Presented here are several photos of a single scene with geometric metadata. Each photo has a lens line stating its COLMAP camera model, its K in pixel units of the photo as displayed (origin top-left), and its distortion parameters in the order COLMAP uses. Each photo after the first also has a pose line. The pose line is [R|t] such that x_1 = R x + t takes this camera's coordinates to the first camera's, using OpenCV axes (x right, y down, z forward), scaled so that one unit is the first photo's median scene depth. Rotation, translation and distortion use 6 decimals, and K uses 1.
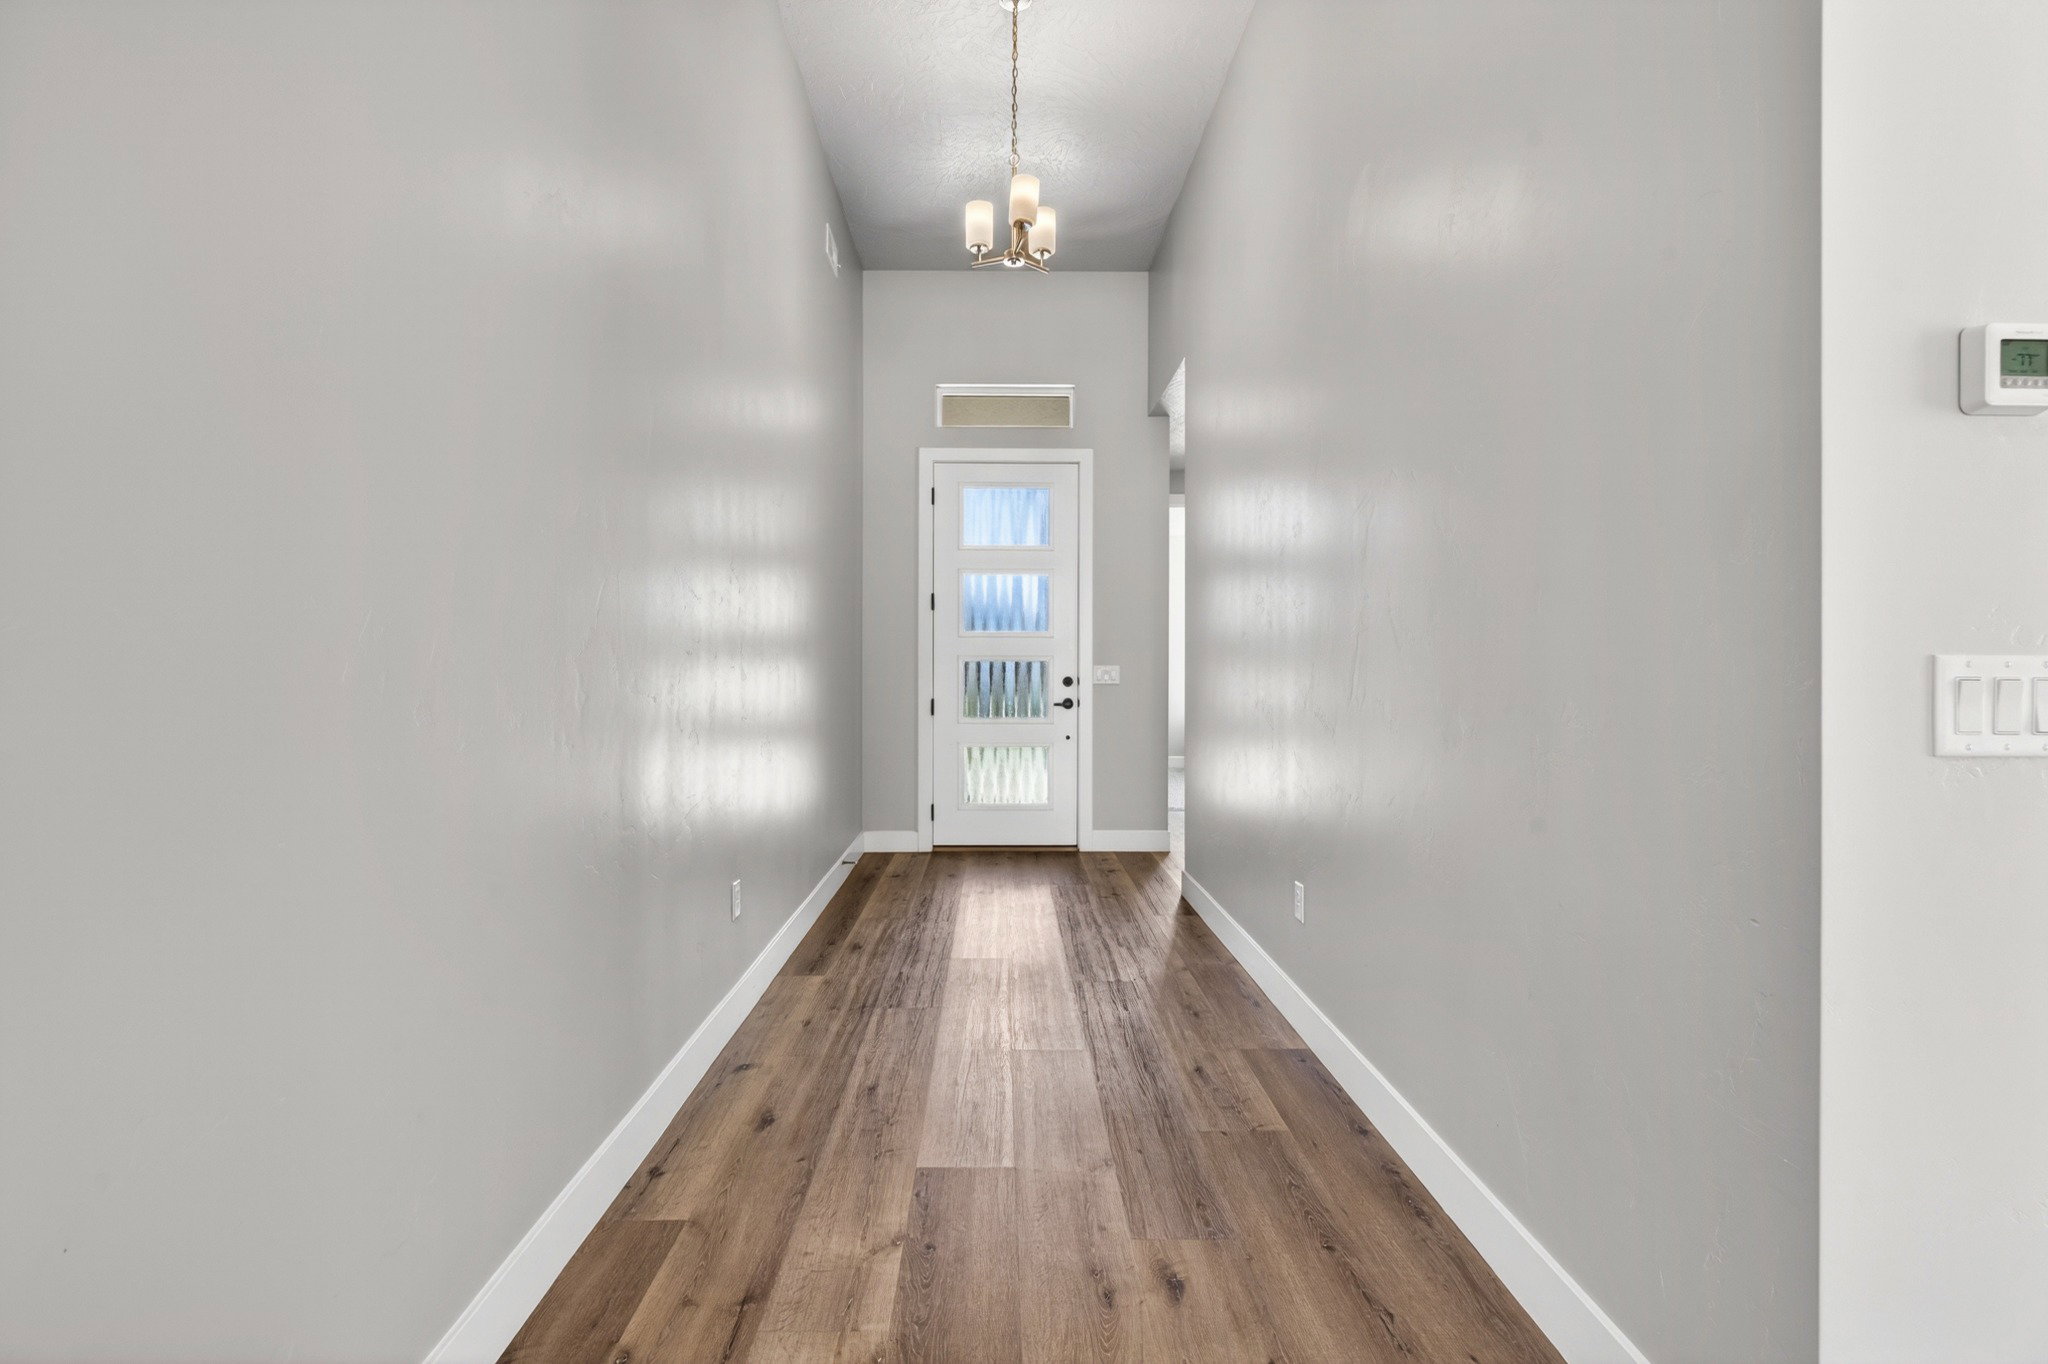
lens RADIAL K [[916.0, 0, 1022.6], [0, 916.0, 675.8], [0, 0, 1]] dist [-0.009519, 0.002967]
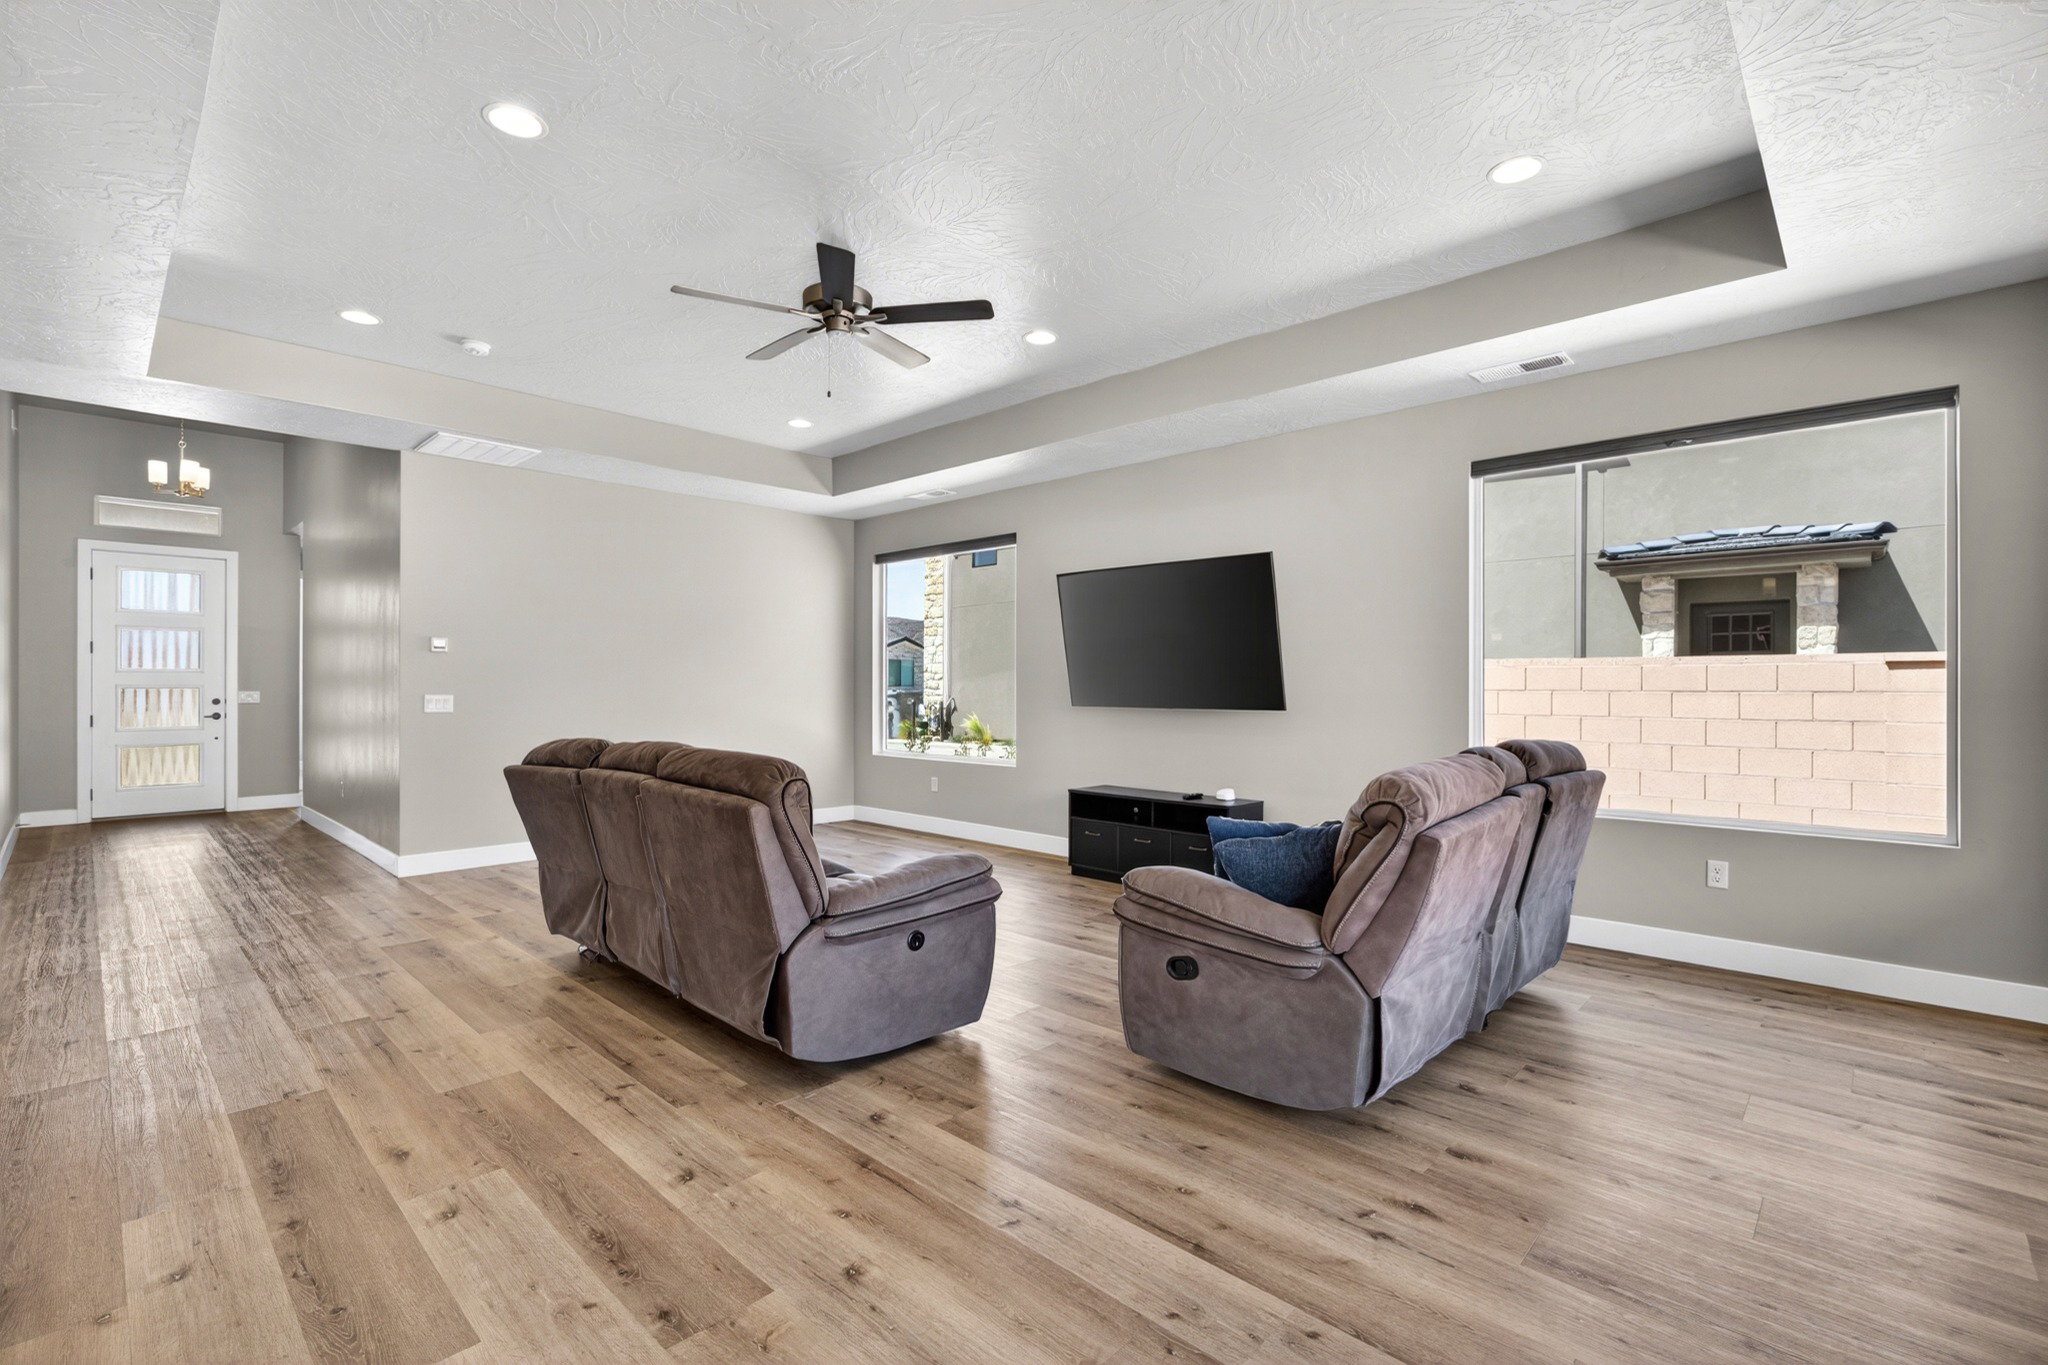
lens RADIAL K [[916.0, 0, 1017.6], [0, 916.0, 686.8], [0, 0, 1]] dist [-0.009519, 0.002967]
pose [[0.712827, -0.002615, 0.701335, -0.064485], [0.003120, 0.999995, 0.000558, -0.015838], [-0.701333, 0.001790, 0.712831, -1.033461]]
